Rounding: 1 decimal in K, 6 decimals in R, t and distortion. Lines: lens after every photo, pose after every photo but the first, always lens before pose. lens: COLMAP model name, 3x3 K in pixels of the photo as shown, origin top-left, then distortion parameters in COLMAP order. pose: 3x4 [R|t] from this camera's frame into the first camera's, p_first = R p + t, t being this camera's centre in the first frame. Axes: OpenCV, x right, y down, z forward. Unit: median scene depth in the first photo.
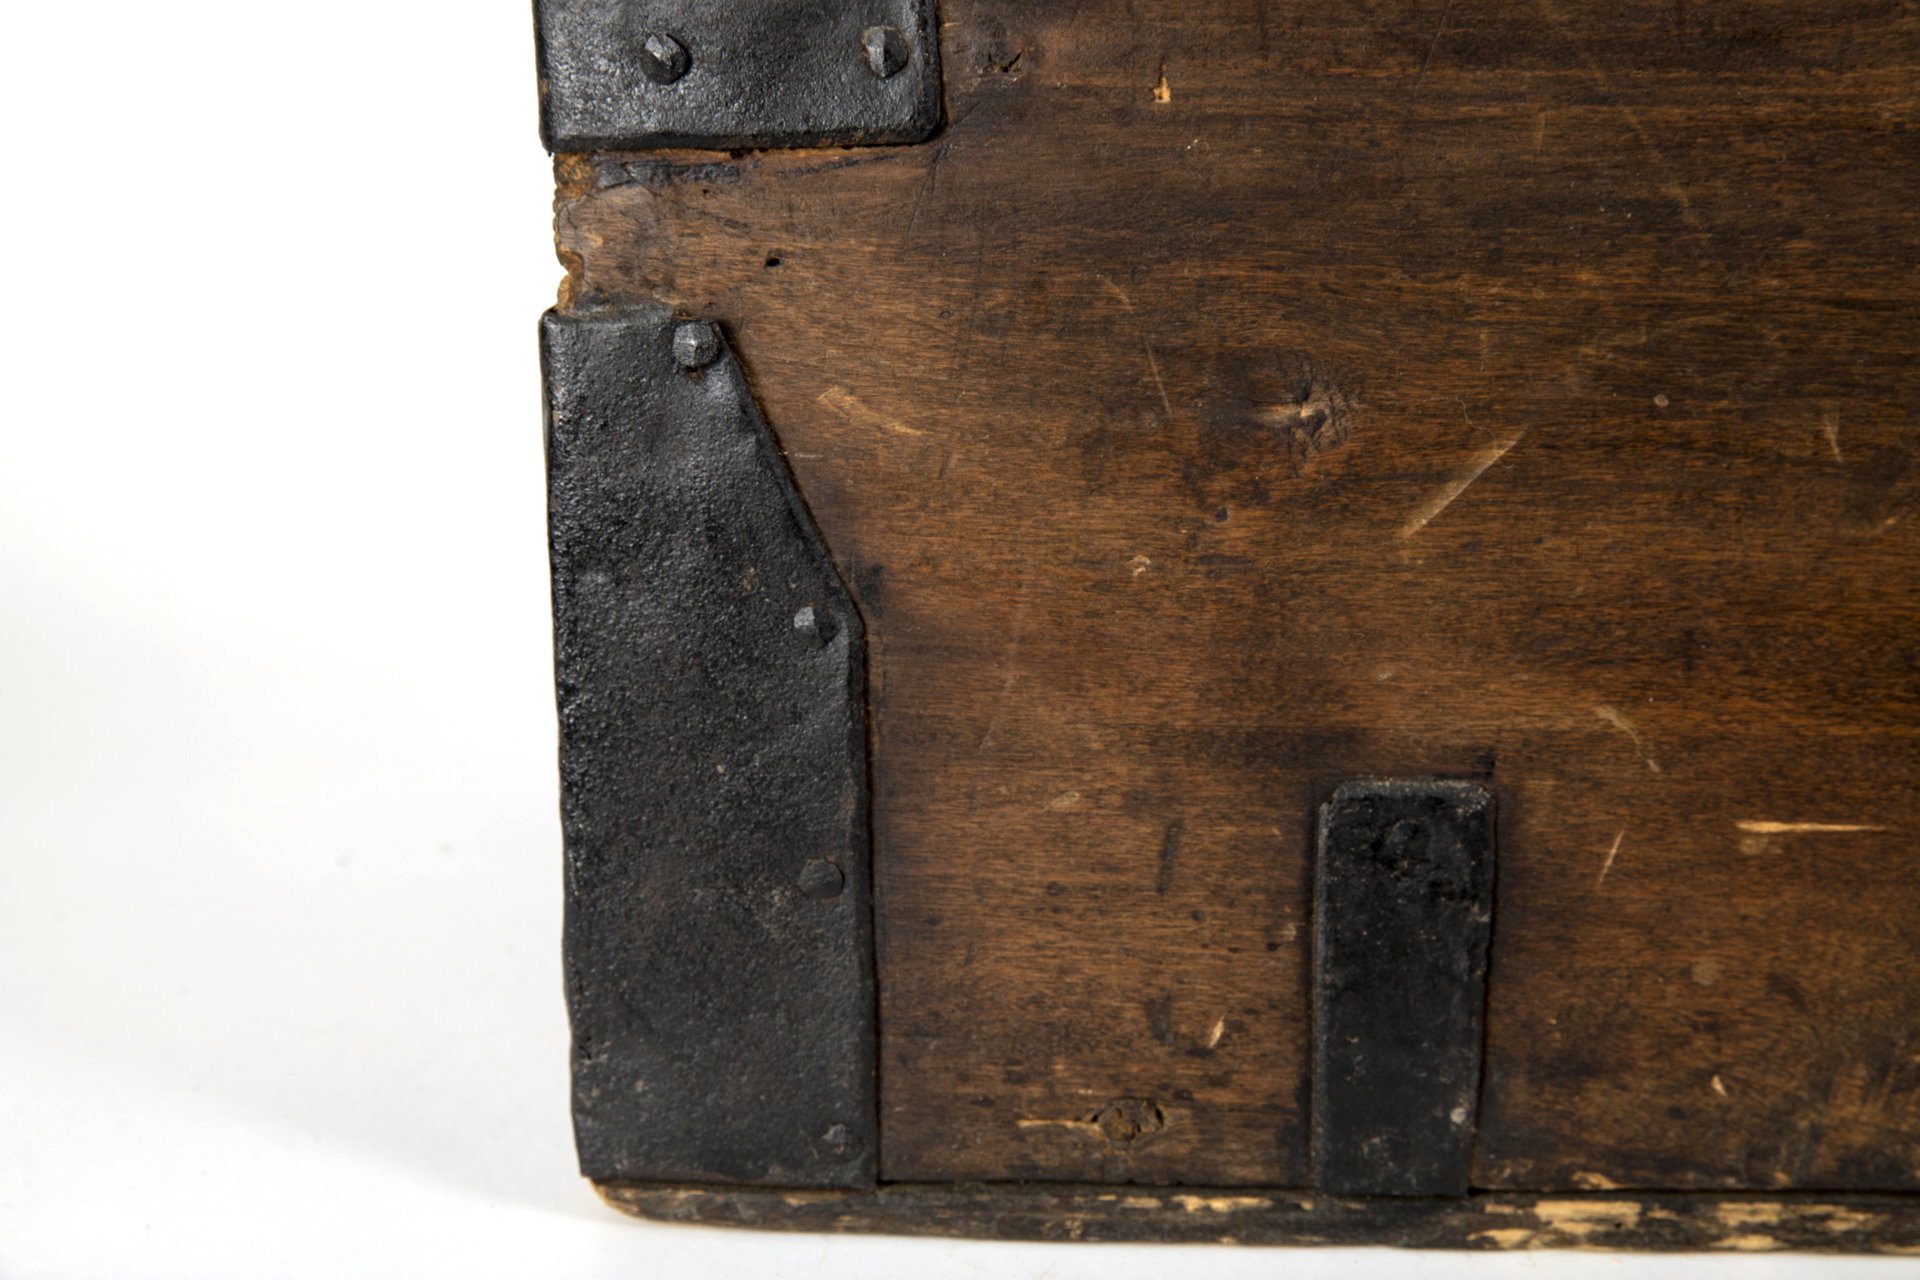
lens RADIAL K [[3022.6, 0, 960.8], [0, 3022.6, 646.8], [0, 0, 1]] dist [0.022401, 0.000000]
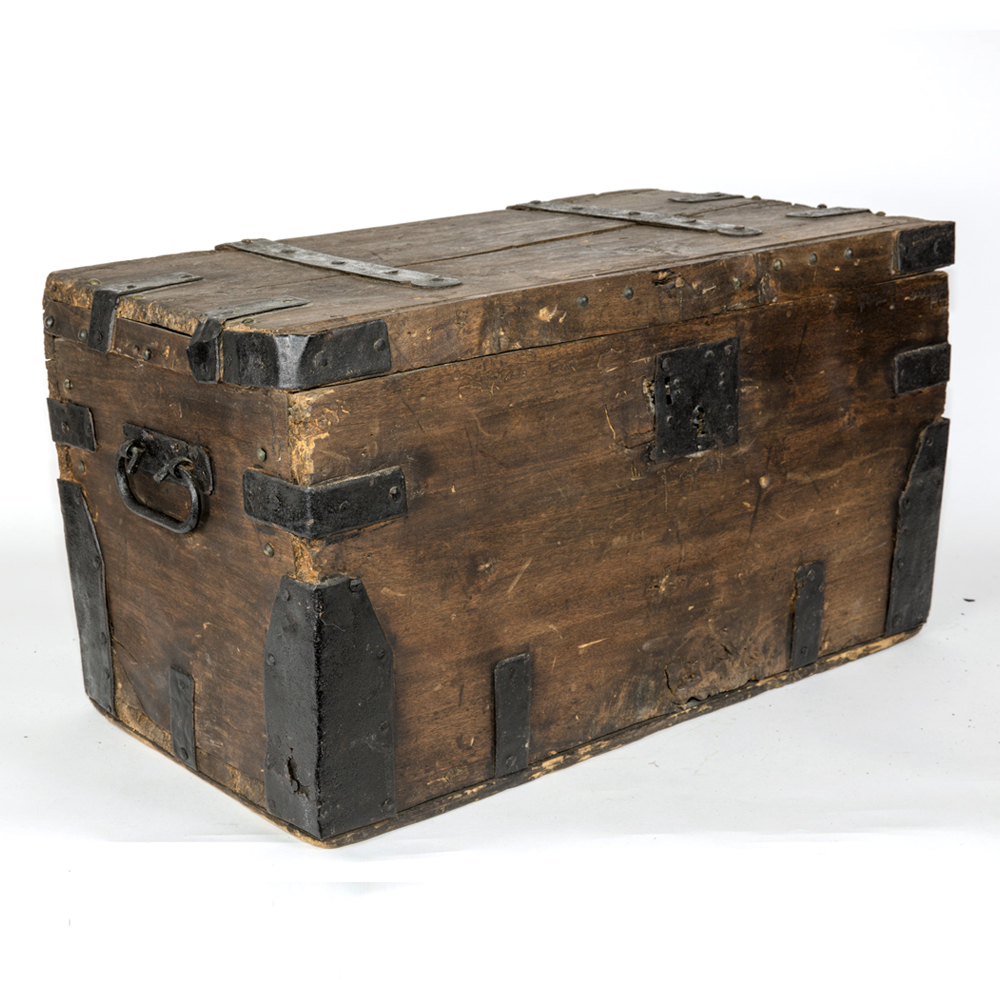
lens RADIAL K [[2008.0, 0, 498.0], [0, 2008.0, 503.5], [0, 0, 1]] dist [0.044779, 0.000000]
pose [[0.727659, -0.195182, 0.657584, -1.420518], [0.185495, 0.978936, 0.085304, -0.346993], [-0.660382, 0.059906, 0.748537, -0.803882]]
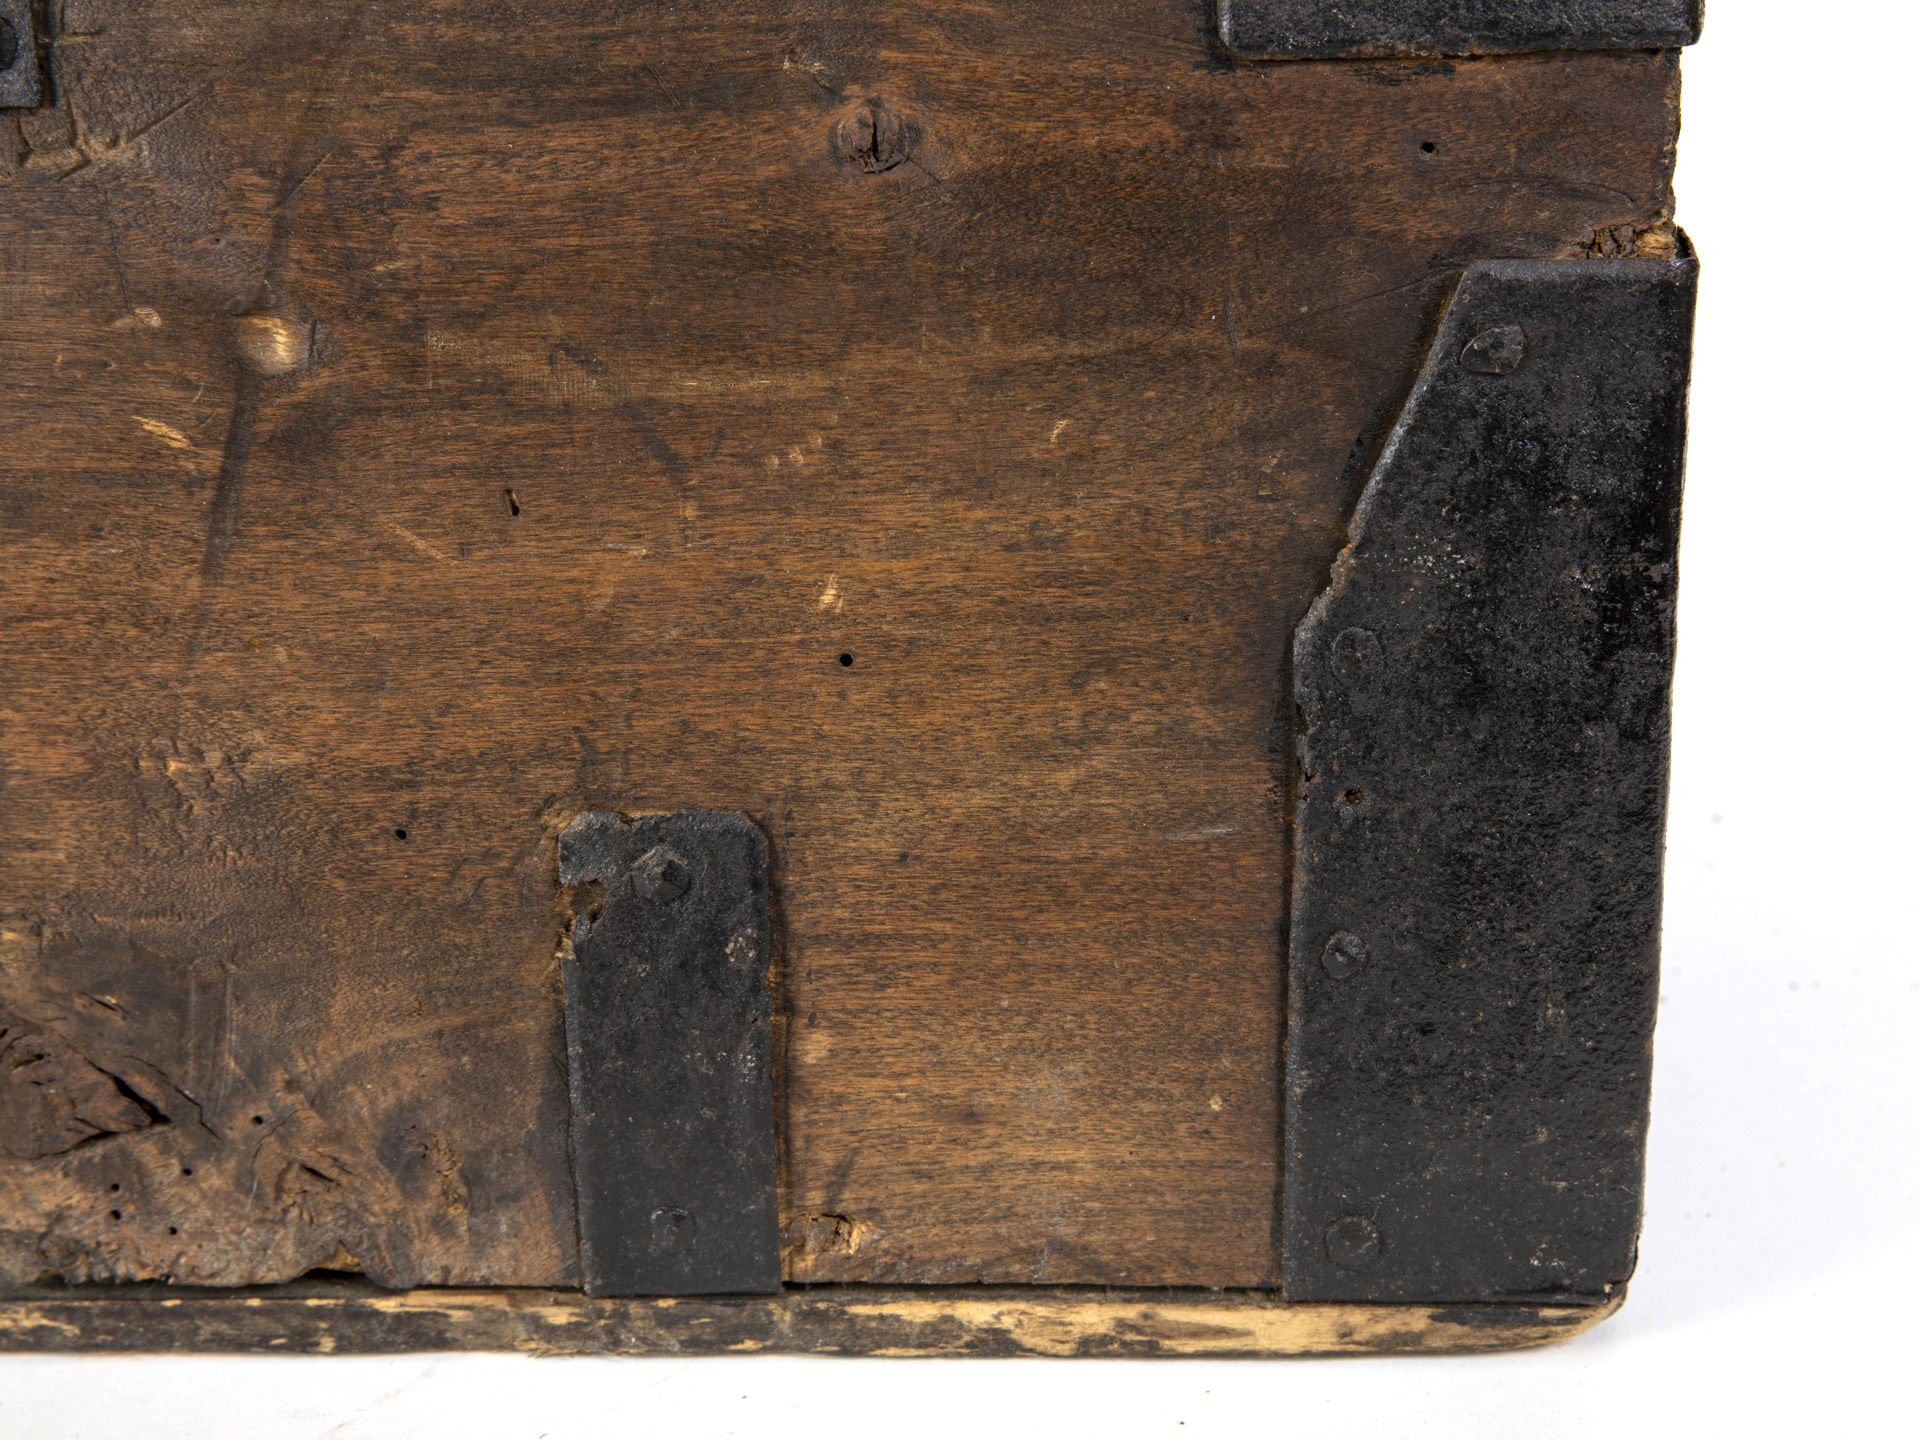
lens RADIAL K [[3487.7, 0, 1051.5], [0, 3487.7, 726.9], [0, 0, 1]] dist [0.031424, 0.000000]
pose [[0.999737, -0.009912, 0.020697, 0.777270], [0.009402, 0.999653, 0.024590, -0.000202], [-0.020934, -0.024389, 0.999483, -0.008295]]
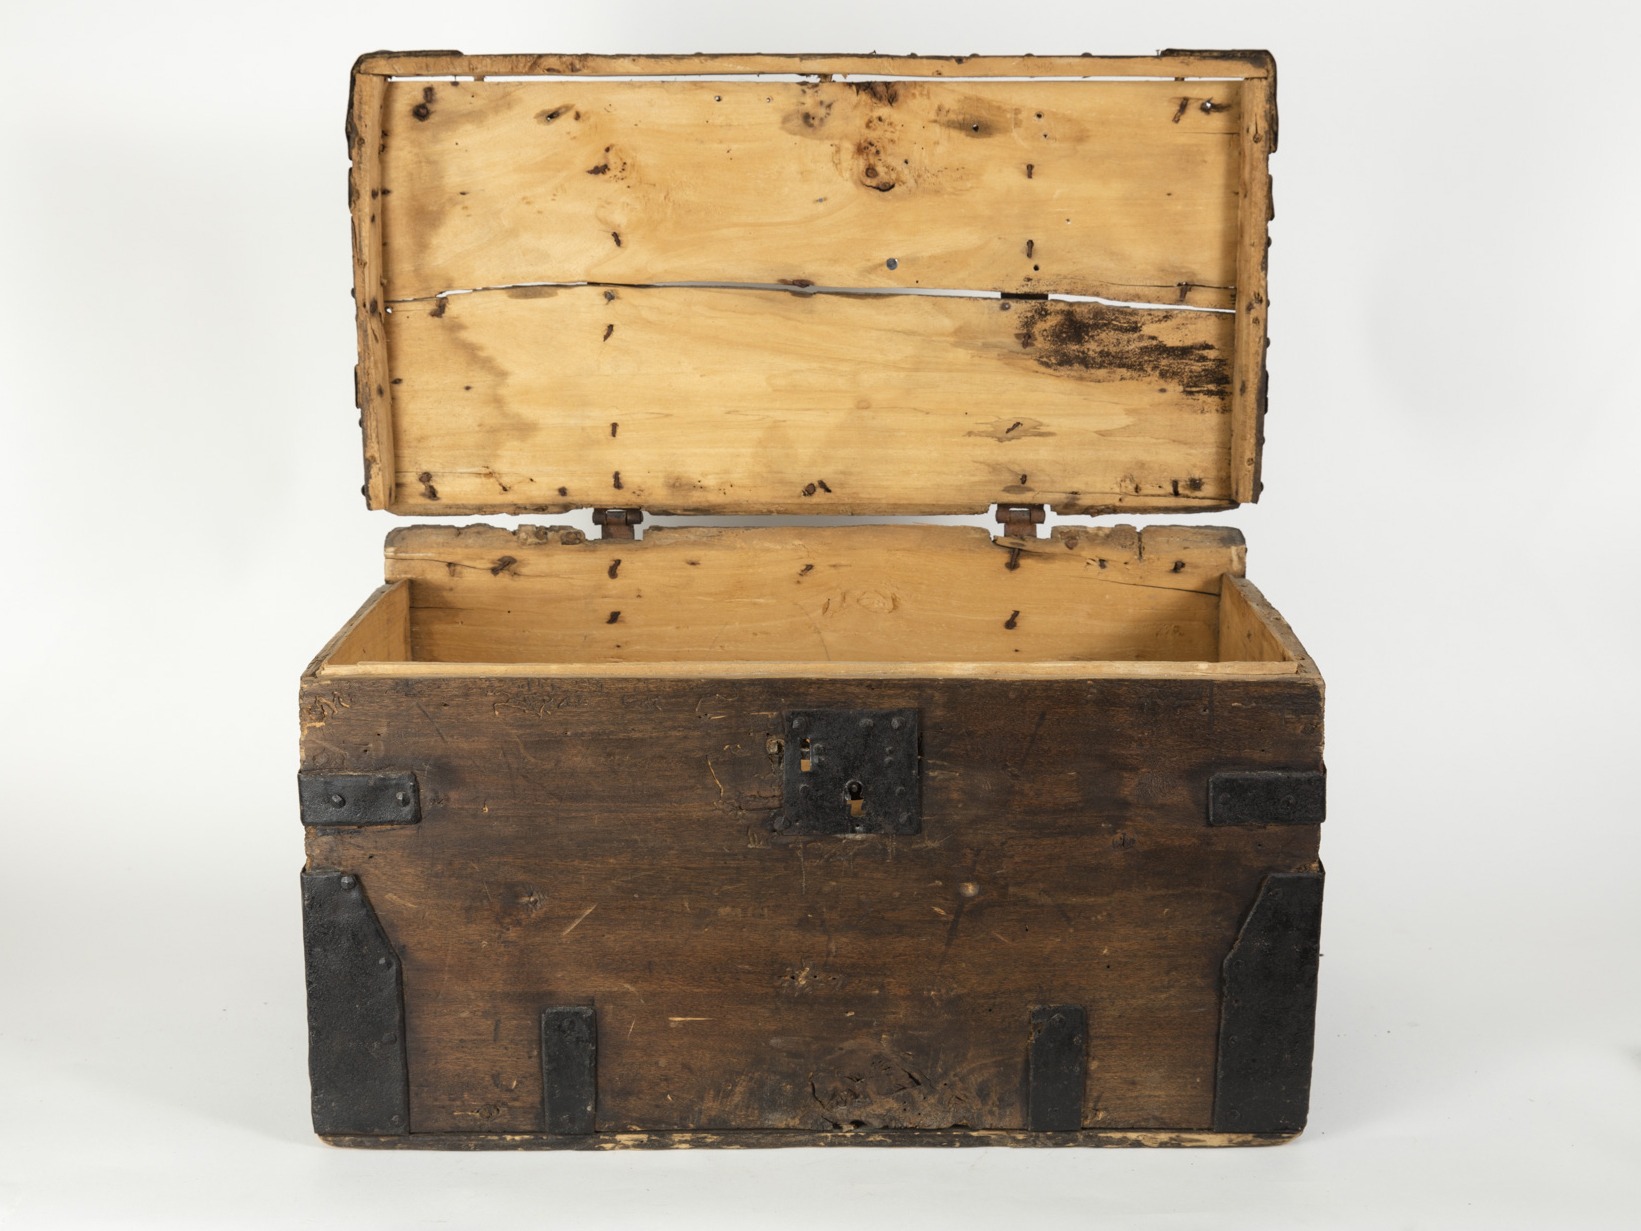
lens RADIAL K [[2446.5, 0, 822.5], [0, 2446.5, 610.0], [0, 0, 1]] dist [0.044440, 0.000000]
pose [[0.998345, -0.006471, 0.057145, 0.277005], [0.008043, 0.999595, -0.027308, -0.315167], [-0.056946, 0.027723, 0.997992, -1.703864]]
